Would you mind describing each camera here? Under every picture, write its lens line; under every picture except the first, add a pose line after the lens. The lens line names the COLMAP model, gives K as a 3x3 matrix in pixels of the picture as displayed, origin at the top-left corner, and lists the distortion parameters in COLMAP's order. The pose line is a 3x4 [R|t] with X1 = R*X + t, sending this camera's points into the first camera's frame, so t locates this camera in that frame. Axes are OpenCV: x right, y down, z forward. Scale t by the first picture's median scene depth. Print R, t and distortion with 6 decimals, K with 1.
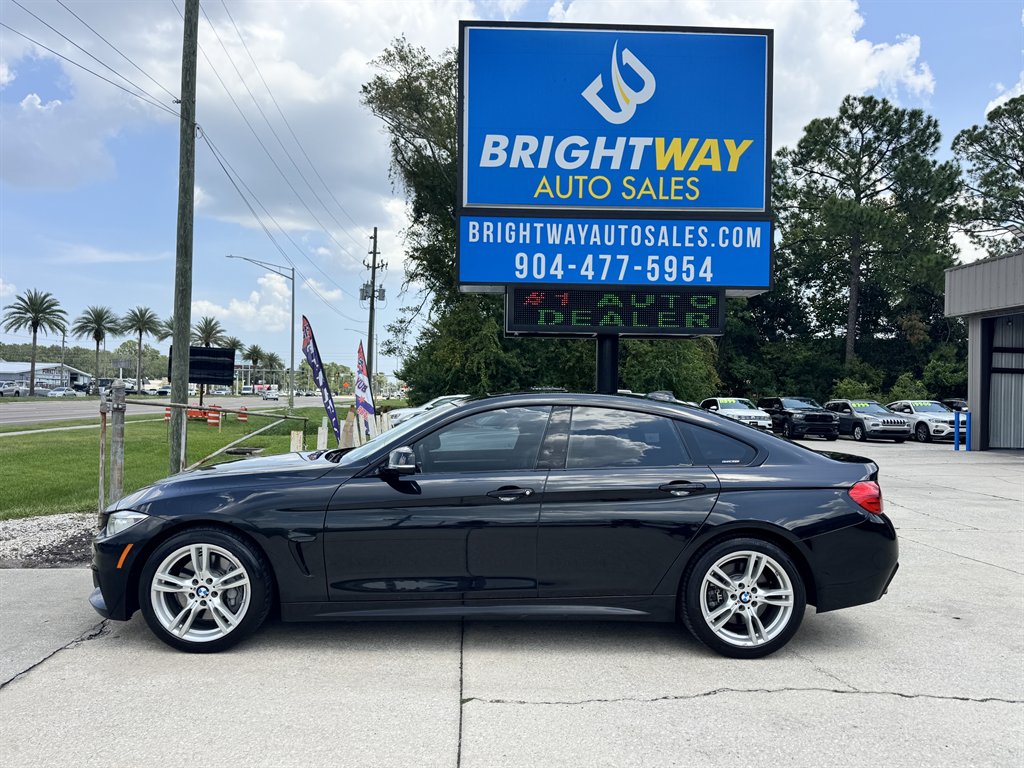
lens RADIAL K [[718.5, 0, 513.9], [0, 718.5, 388.0], [0, 0, 1]] dist [0.145176, -0.262709]
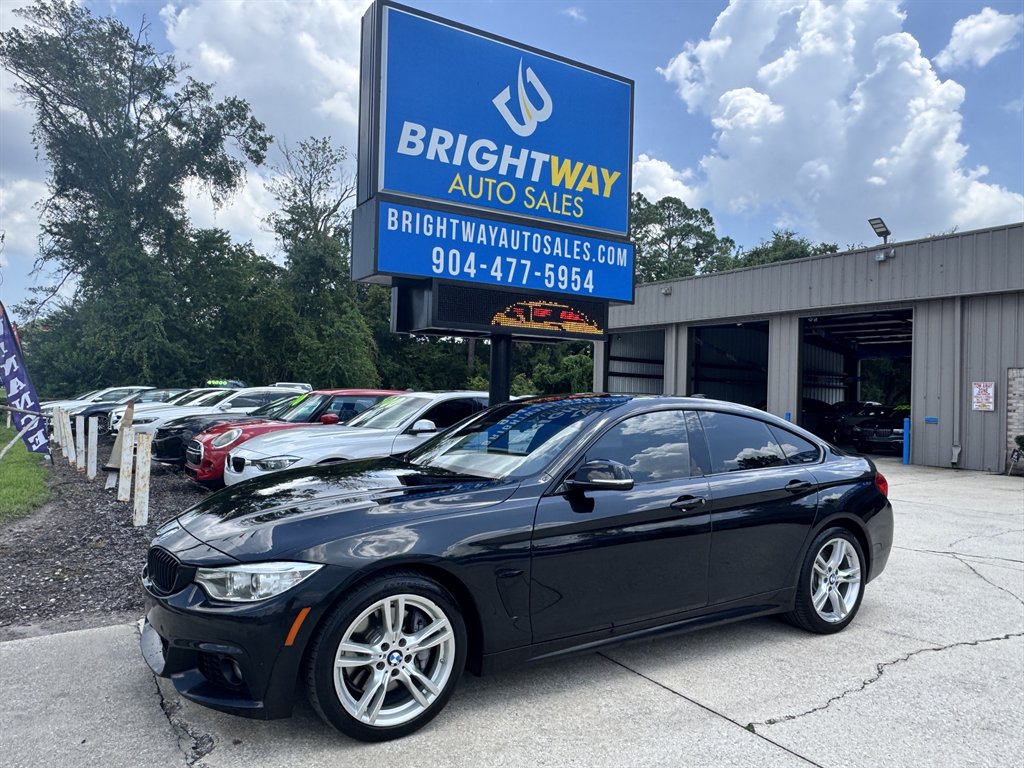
lens RADIAL K [[661.9, 0, 513.1], [0, 661.9, 382.1], [0, 0, 1]] dist [-0.002931, 0.001125]
pose [[0.888187, 0.017287, 0.459158, -0.302255], [-0.017005, 0.999844, -0.004749, -0.002975], [-0.459168, -0.003590, 0.888342, 0.159972]]
